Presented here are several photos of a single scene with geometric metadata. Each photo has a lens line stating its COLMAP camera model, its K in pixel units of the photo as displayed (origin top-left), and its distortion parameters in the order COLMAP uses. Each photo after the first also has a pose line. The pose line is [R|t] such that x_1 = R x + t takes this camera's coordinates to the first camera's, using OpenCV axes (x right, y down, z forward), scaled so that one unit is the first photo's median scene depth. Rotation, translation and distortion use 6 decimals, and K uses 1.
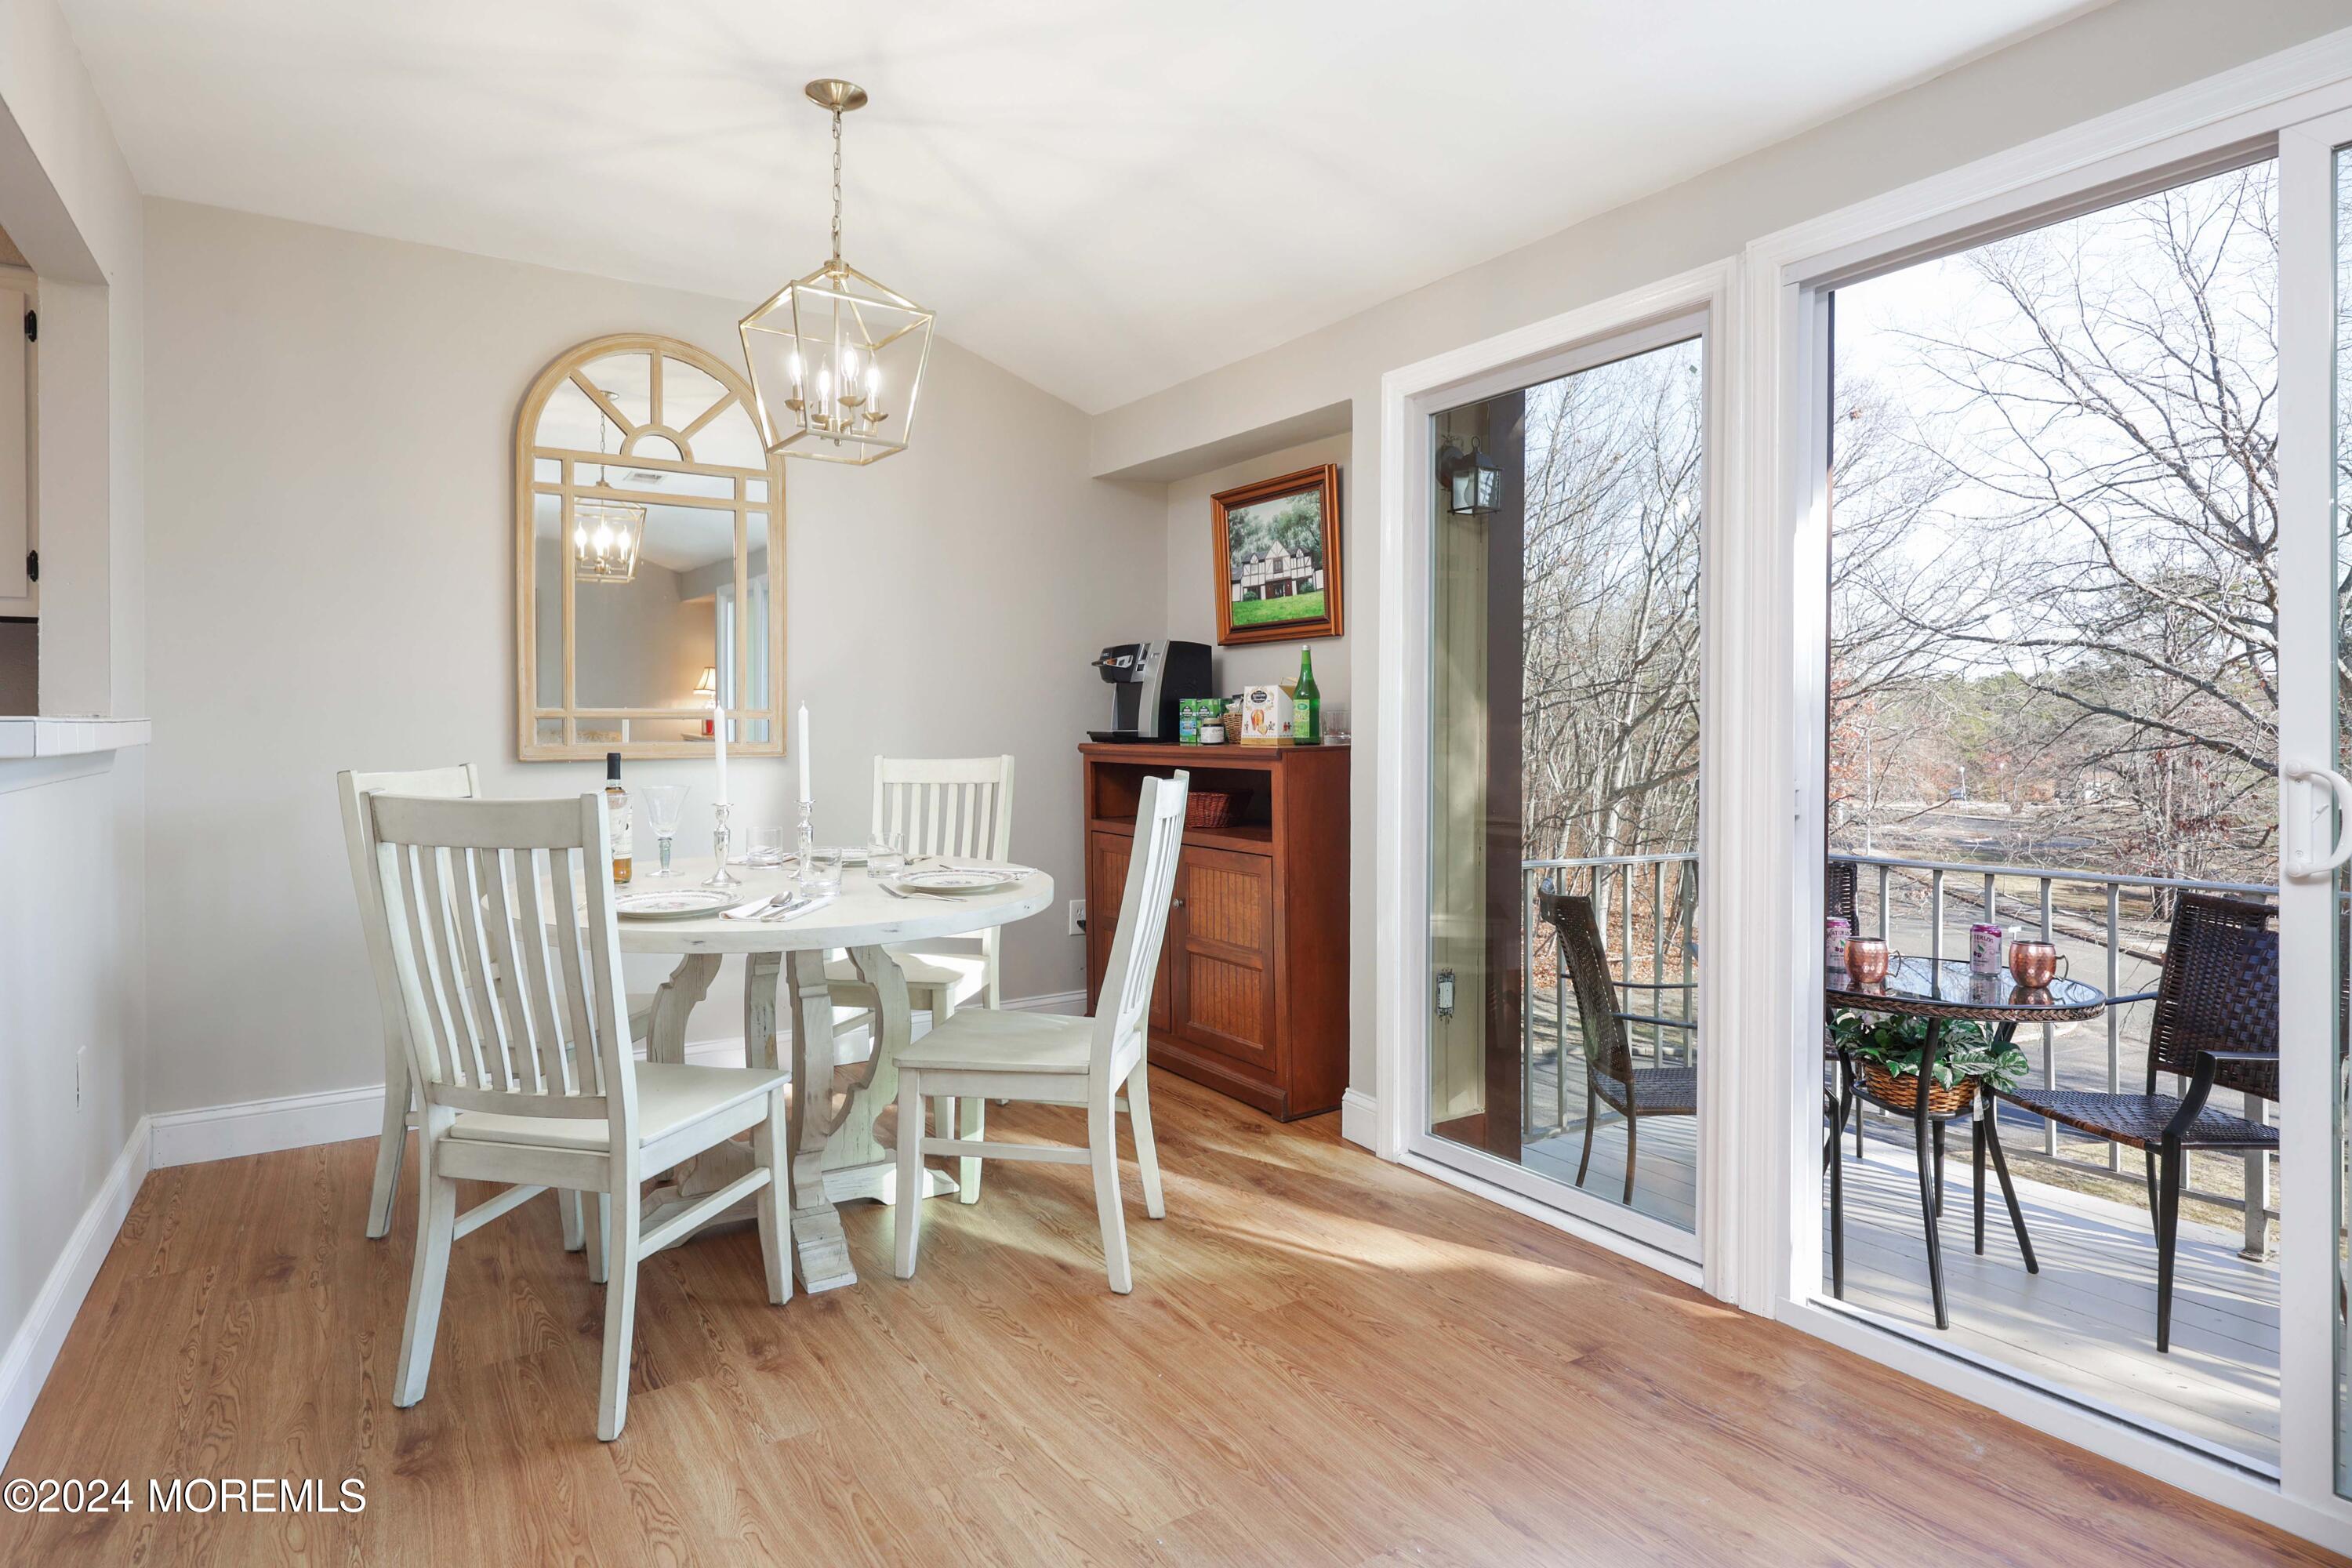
lens RADIAL K [[1269.0, 0, 1183.7], [0, 1269.0, 741.7], [0, 0, 1]] dist [0.005021, 0.000600]
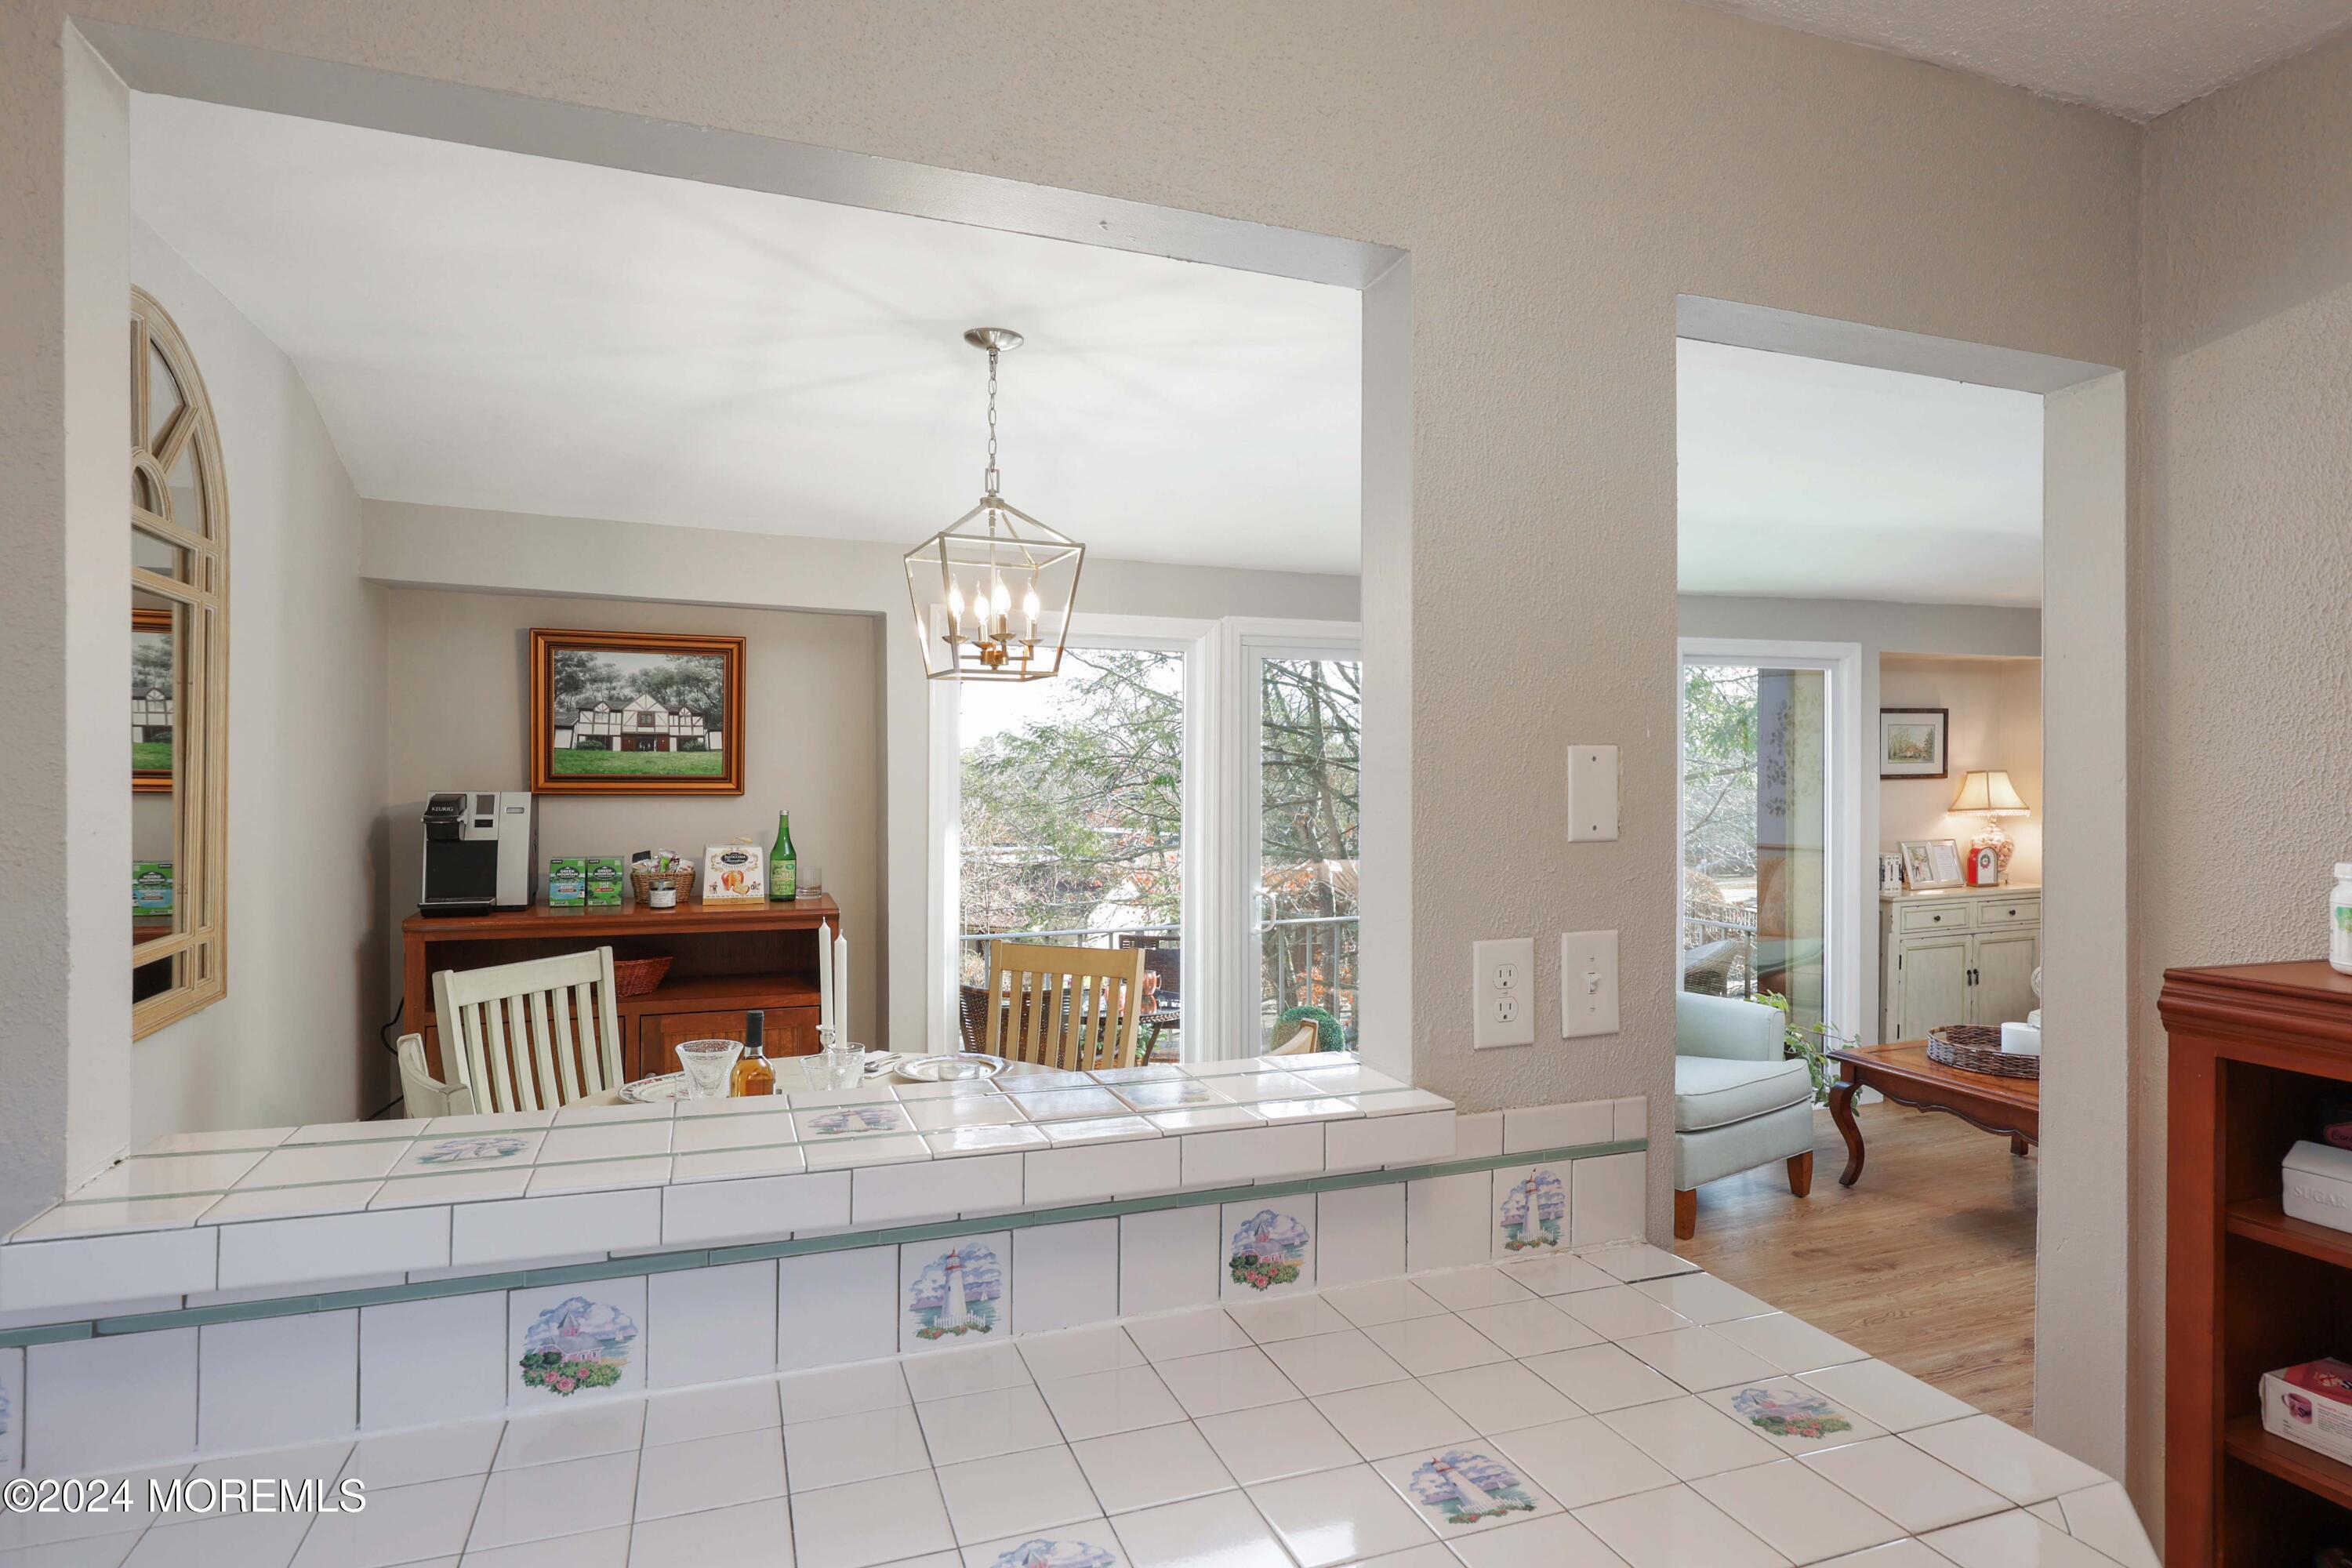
lens RADIAL K [[1269.0, 0, 1188.4], [0, 1269.0, 781.6], [0, 0, 1]] dist [0.005021, 0.000600]
pose [[0.210489, -0.000289, 0.977596, -0.880759], [0.006785, 0.999976, -0.001166, -0.094421], [-0.977573, 0.006878, 0.210486, 0.414521]]
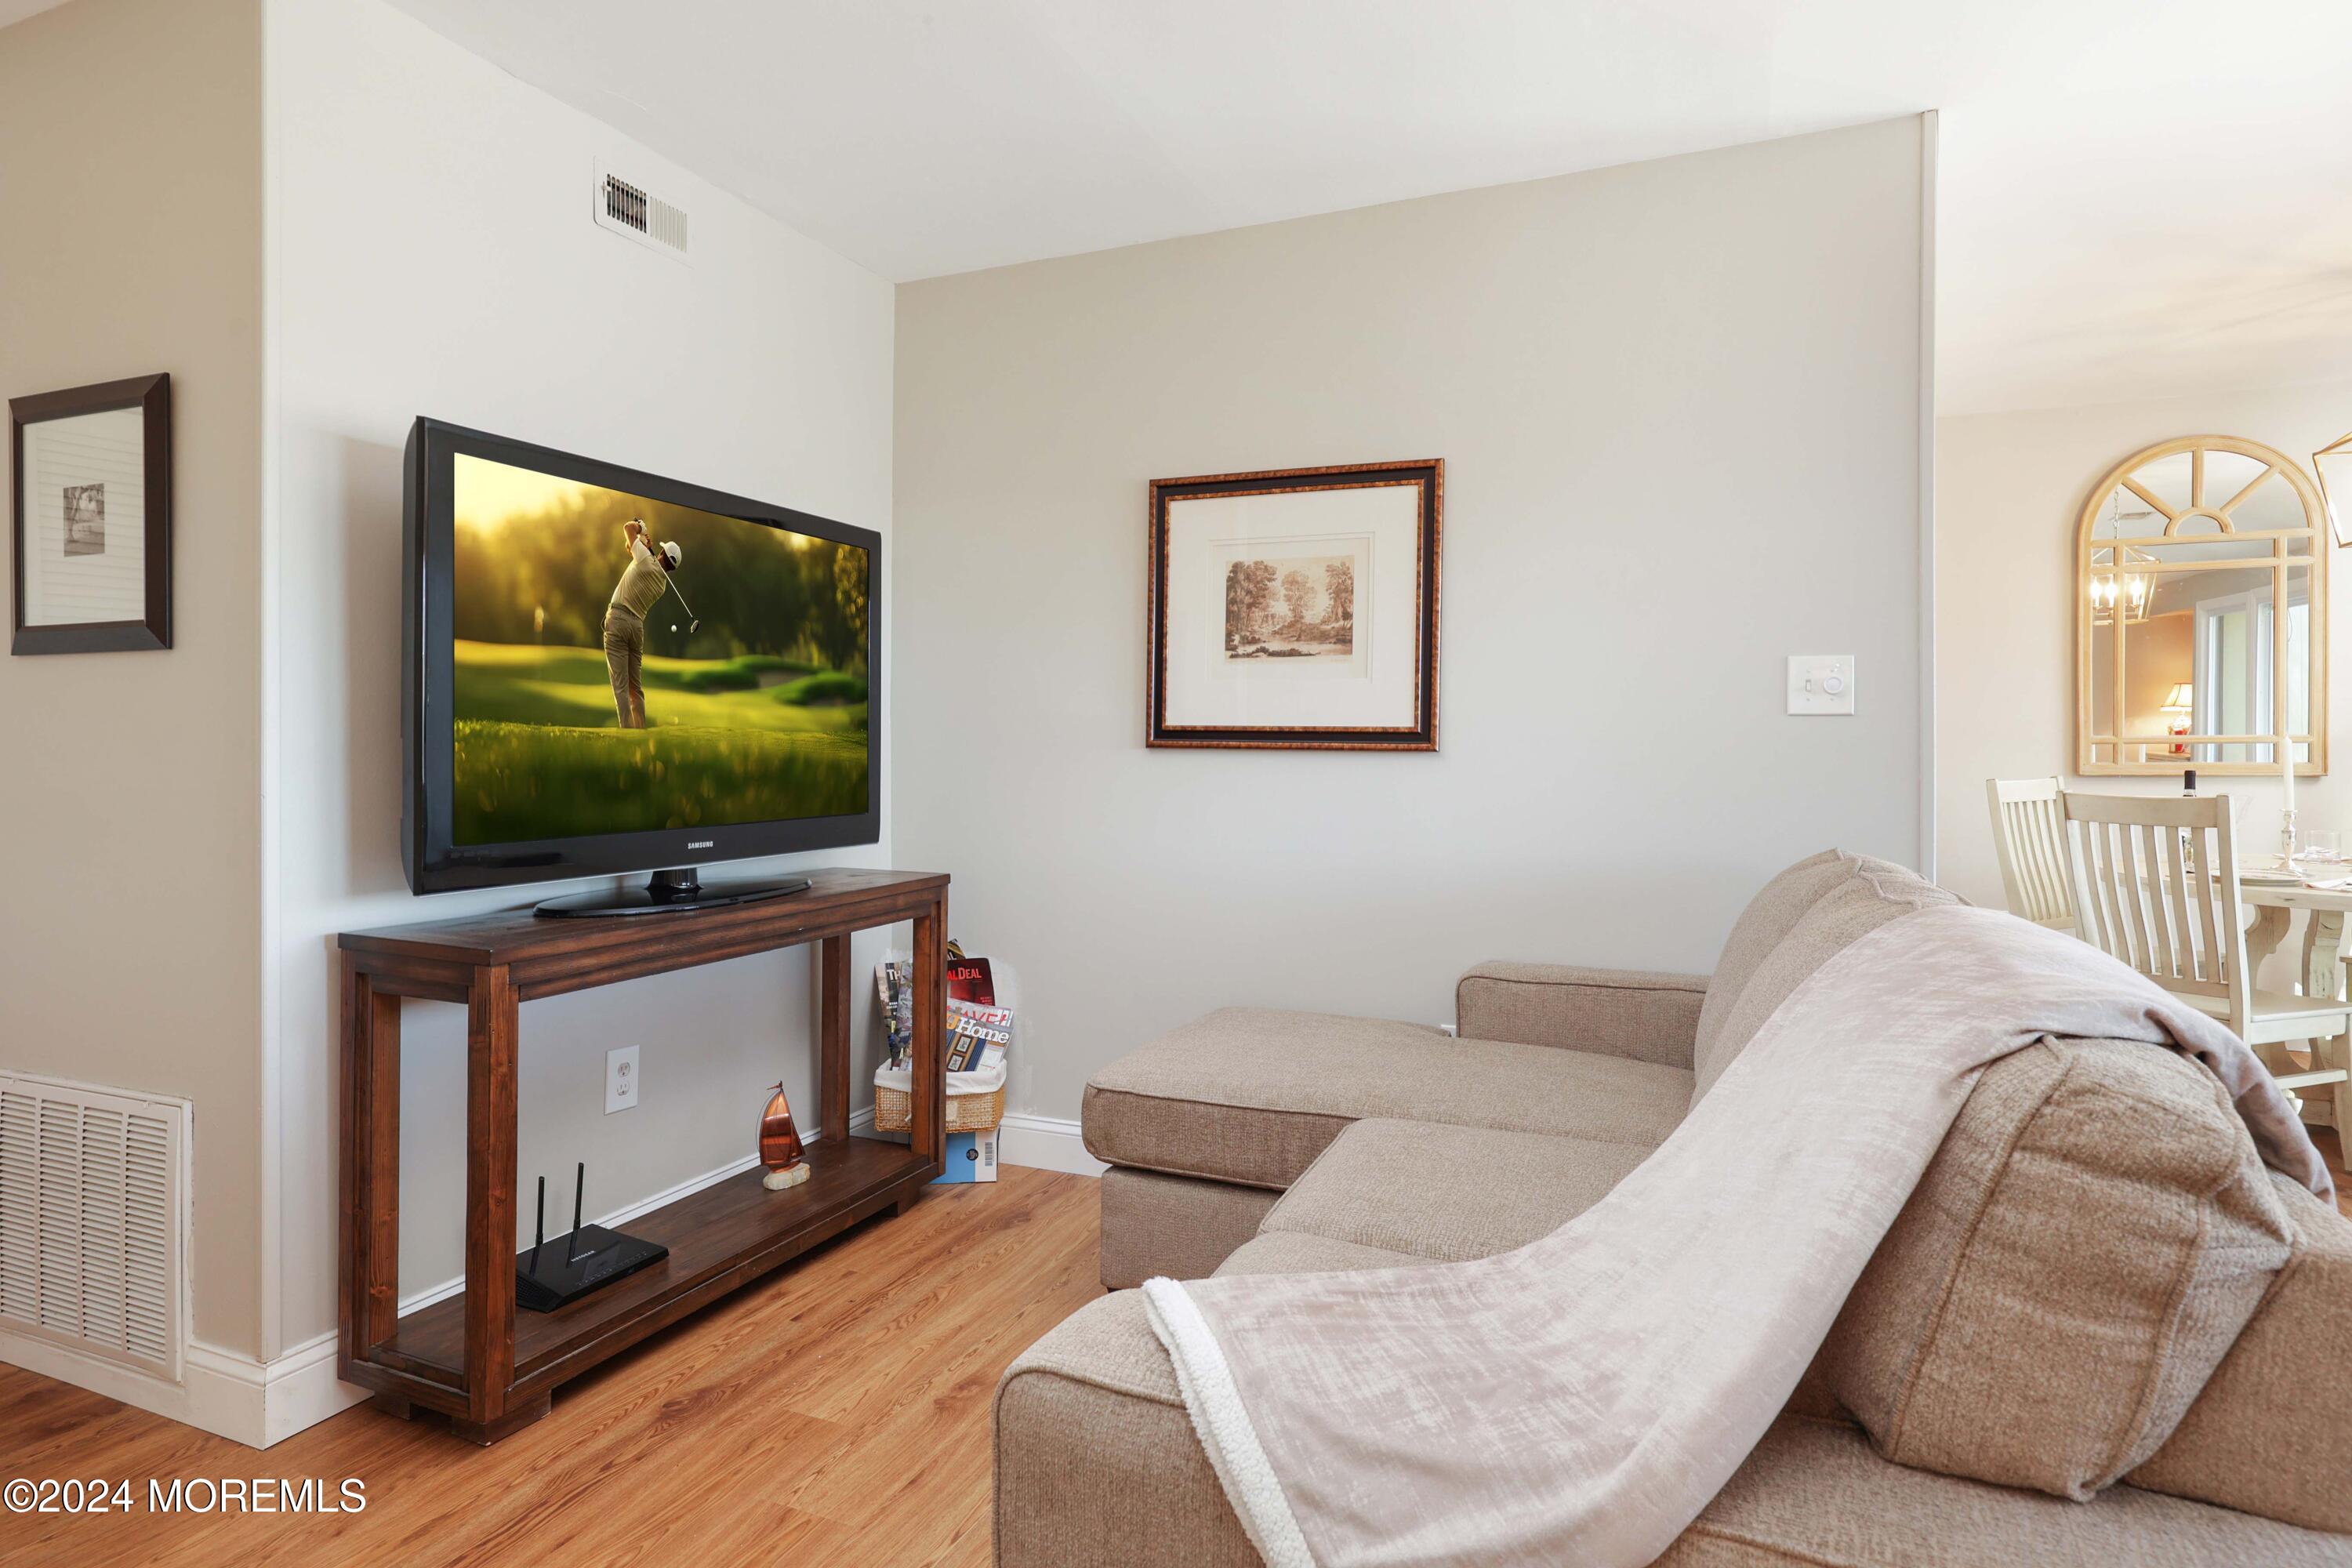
lens RADIAL K [[1316.4, 0, 1163.0], [0, 1316.4, 757.7], [0, 0, 1]] dist [0.001050, 0.001549]
pose [[0.552173, 0.006275, -0.833706, 0.102892], [-0.005376, 0.999978, 0.003966, -0.003562], [0.833712, 0.002292, 0.552195, -0.557179]]
